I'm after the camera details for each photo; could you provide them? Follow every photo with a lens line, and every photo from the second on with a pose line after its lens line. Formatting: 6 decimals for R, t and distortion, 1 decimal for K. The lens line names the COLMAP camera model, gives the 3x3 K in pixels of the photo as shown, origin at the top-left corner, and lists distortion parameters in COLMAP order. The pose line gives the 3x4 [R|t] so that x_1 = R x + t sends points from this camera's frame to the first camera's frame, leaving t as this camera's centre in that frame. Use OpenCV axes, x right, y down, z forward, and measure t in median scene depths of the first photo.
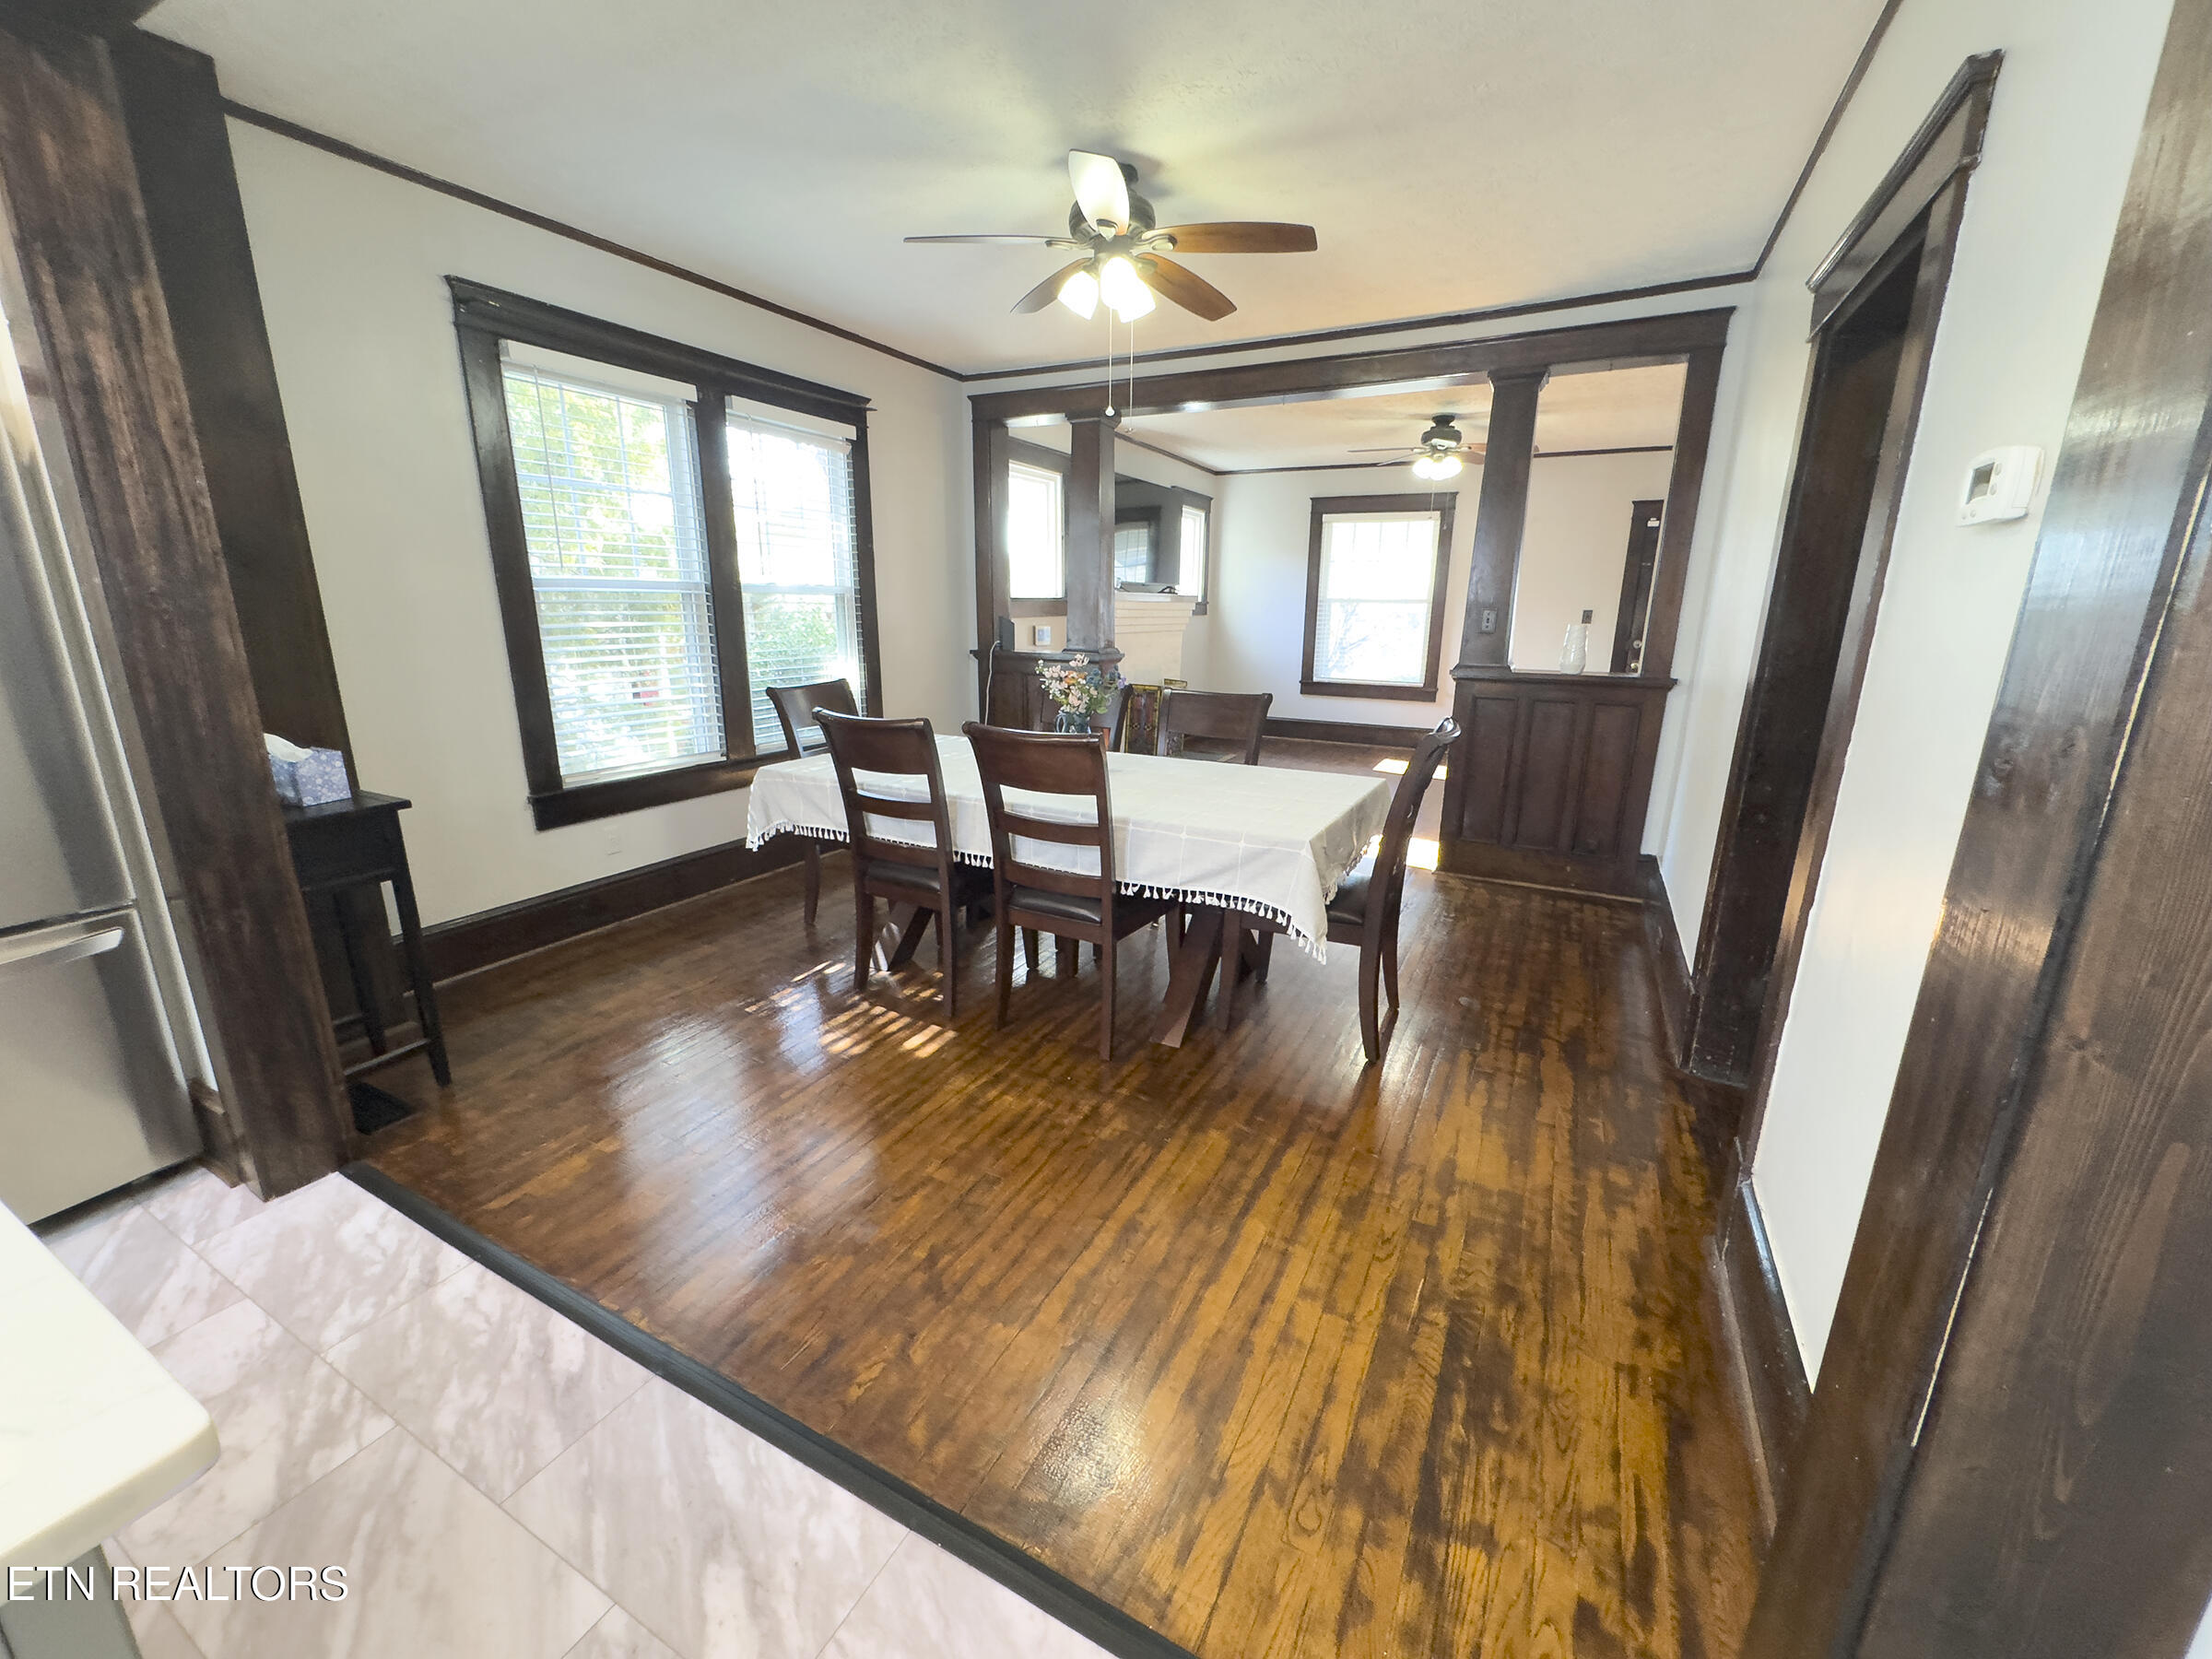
lens RADIAL K [[884.8, 0, 1106.0], [0, 884.8, 829.5], [0, 0, 1]] dist [-0.001779, 0.000206]
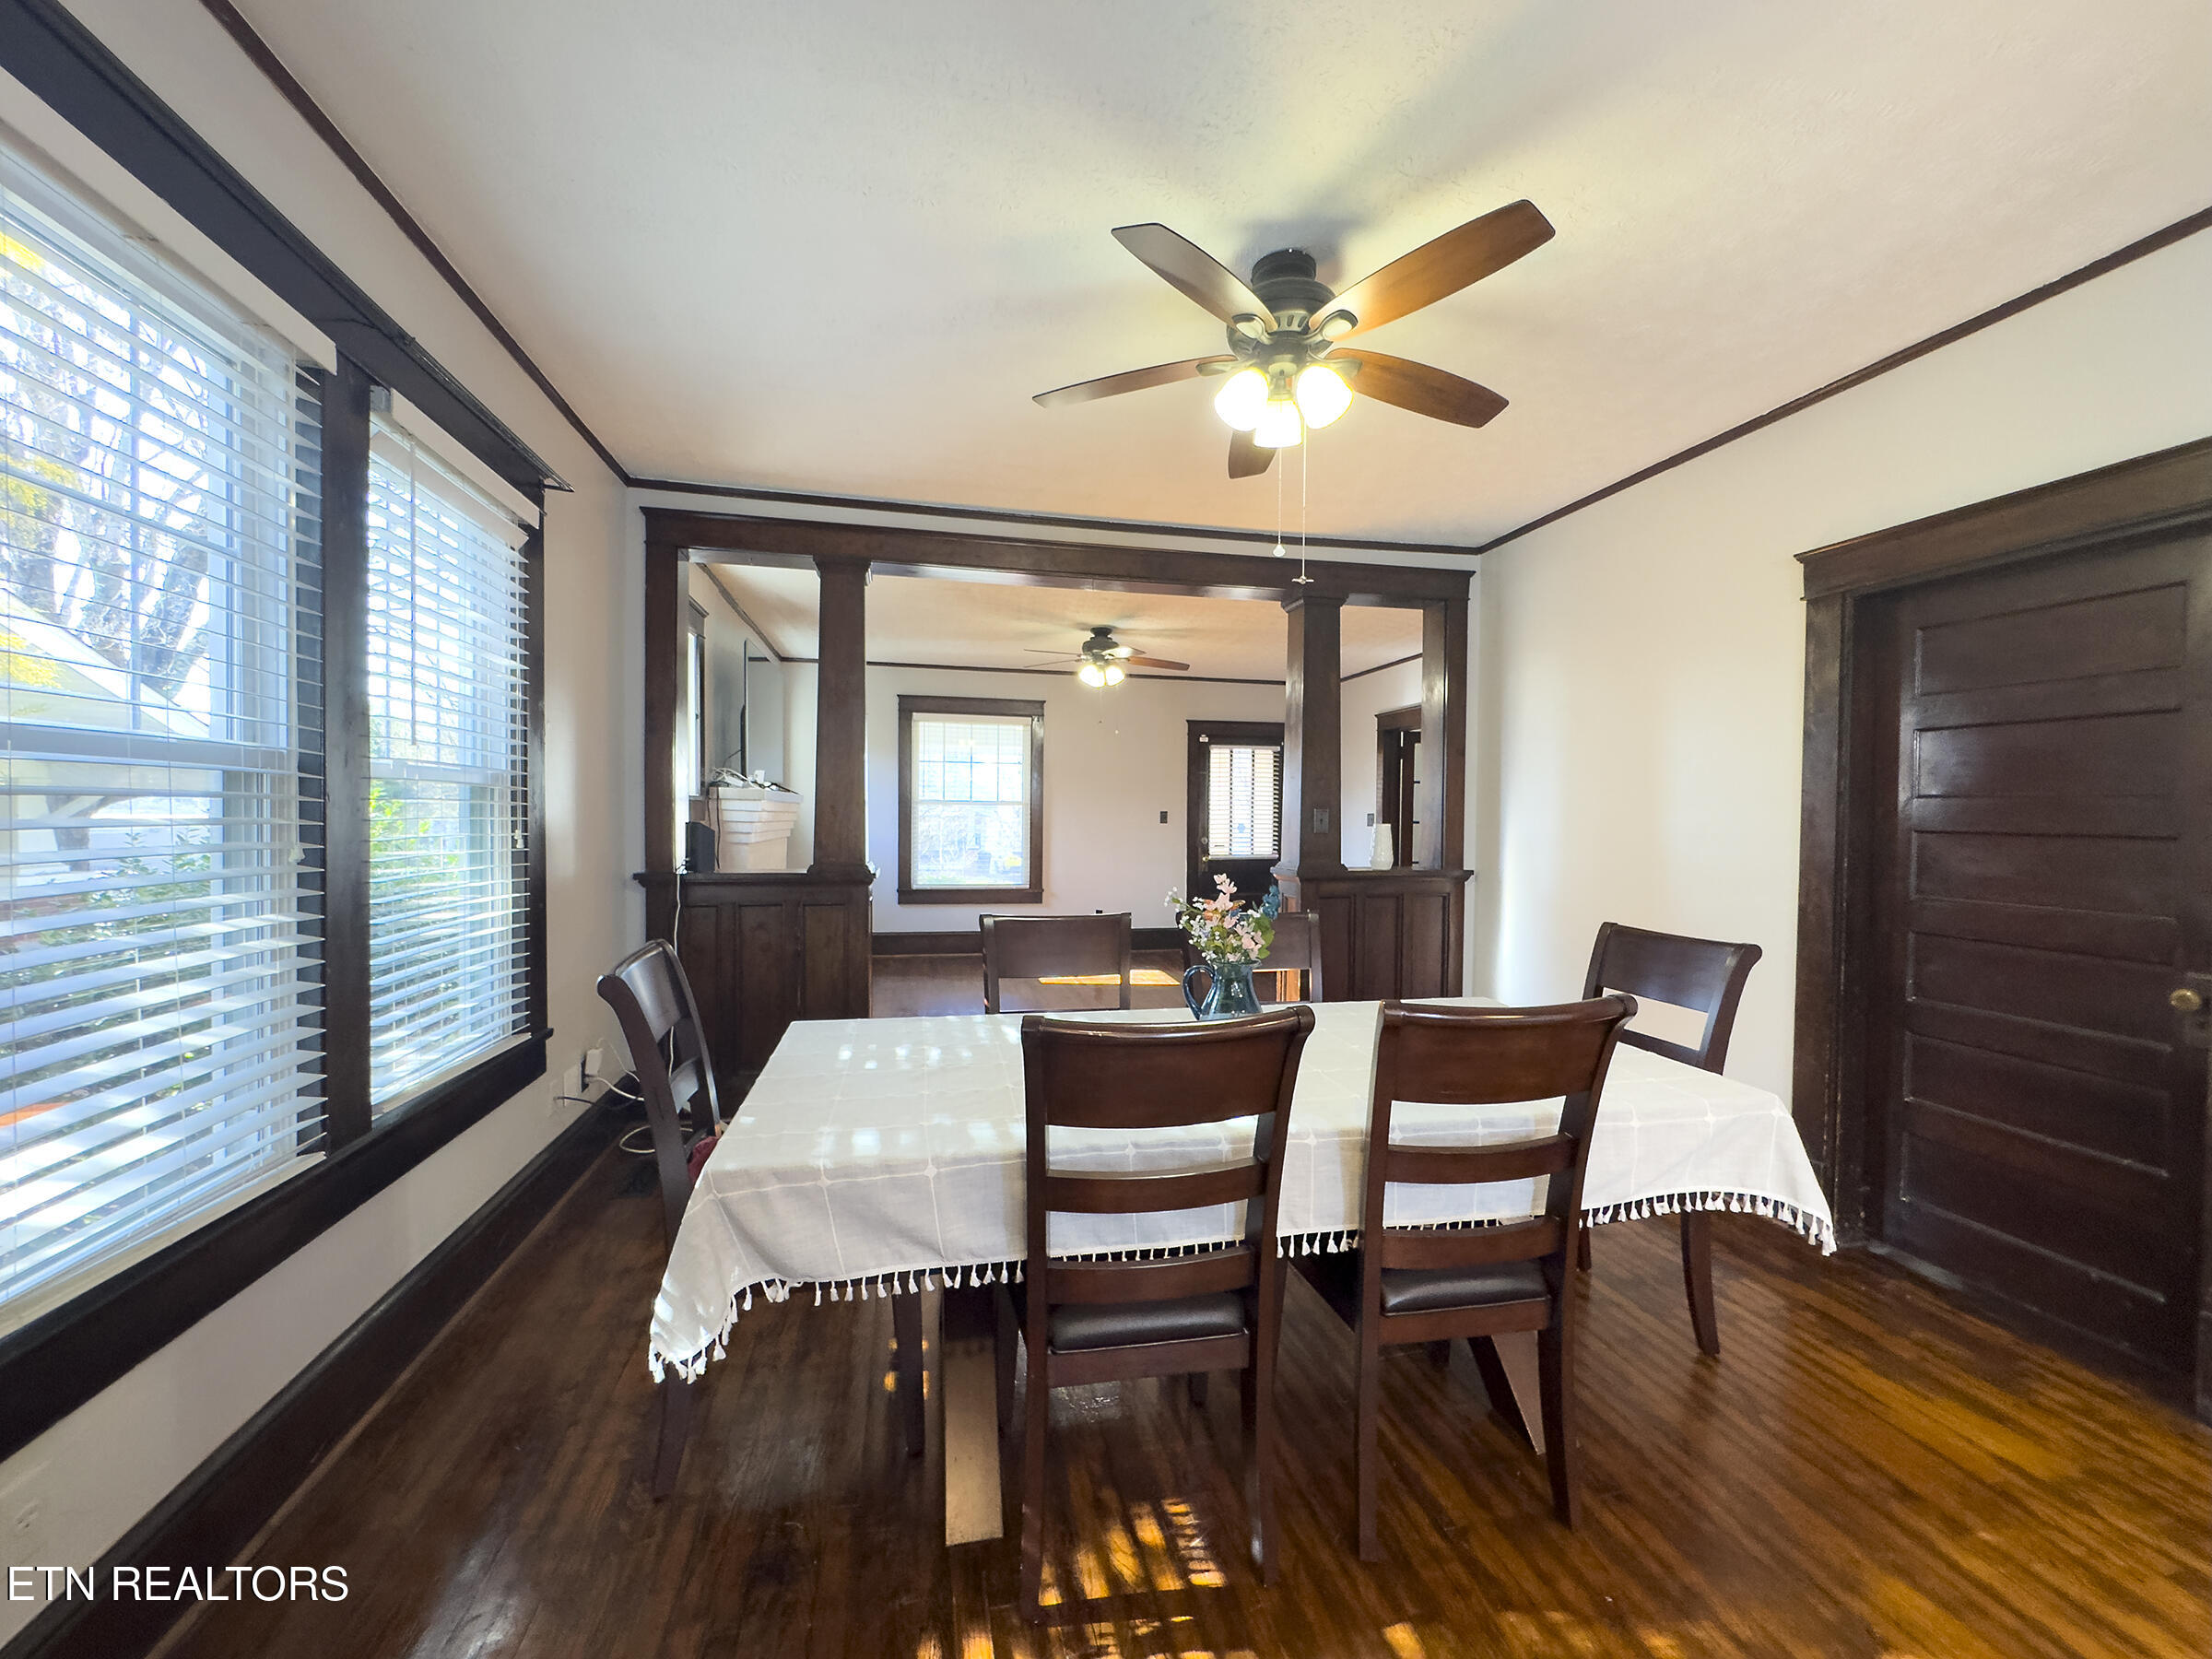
lens RADIAL K [[884.8, 0, 1106.0], [0, 884.8, 829.5], [0, 0, 1]] dist [-0.001779, 0.000206]
pose [[0.764109, -0.015162, 0.644910, -0.604874], [0.157870, 0.973720, -0.164157, -0.151563], [-0.625472, 0.227245, 0.746421, 0.610310]]
